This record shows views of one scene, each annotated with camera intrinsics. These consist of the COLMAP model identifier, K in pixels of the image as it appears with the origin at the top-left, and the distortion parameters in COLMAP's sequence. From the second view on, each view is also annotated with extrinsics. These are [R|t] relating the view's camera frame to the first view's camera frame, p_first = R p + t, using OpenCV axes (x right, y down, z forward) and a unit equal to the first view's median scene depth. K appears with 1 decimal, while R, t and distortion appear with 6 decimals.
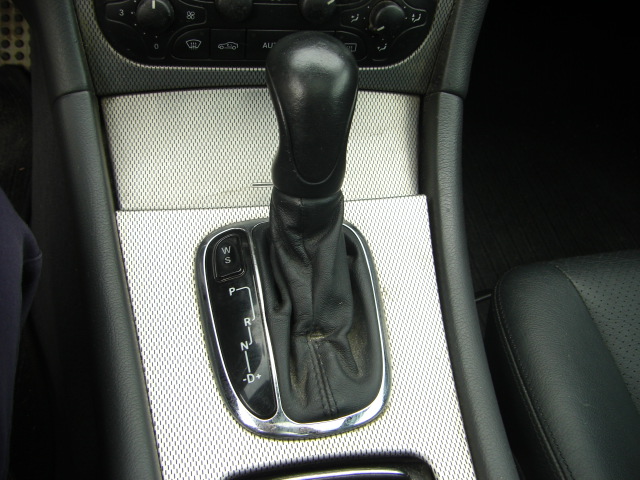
lens RADIAL K [[723.2, 0, 313.8], [0, 723.2, 233.3], [0, 0, 1]] dist [-0.131397, 0.000000]
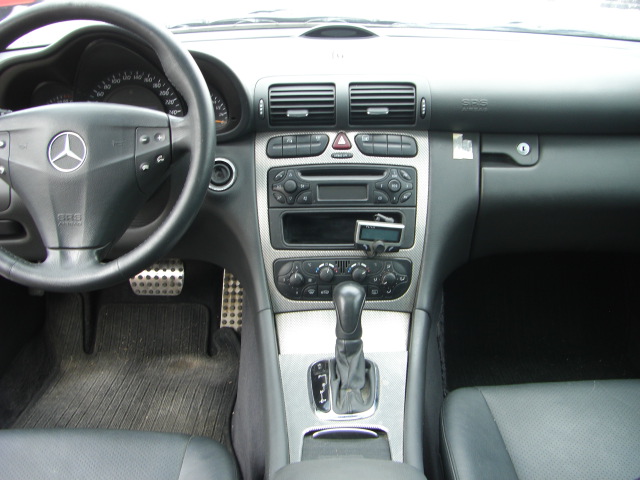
lens RADIAL K [[723.2, 0, 318.1], [0, 723.2, 240.9], [0, 0, 1]] dist [-0.131397, 0.000000]
pose [[0.972710, -0.057633, -0.224754, 0.442221], [-0.041271, 0.910237, -0.412025, 0.628231], [0.228325, 0.410057, 0.883018, -1.338688]]
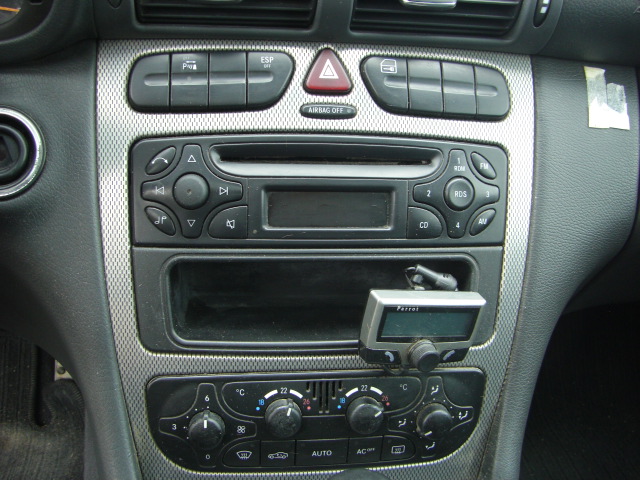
lens RADIAL K [[723.2, 0, 317.1], [0, 723.2, 229.5], [0, 0, 1]] dist [-0.131397, 0.000000]
pose [[0.997802, -0.027178, -0.060430, 0.005586], [0.006923, 0.949780, -0.312841, -0.248637], [0.065898, 0.311735, 0.947881, -0.056840]]
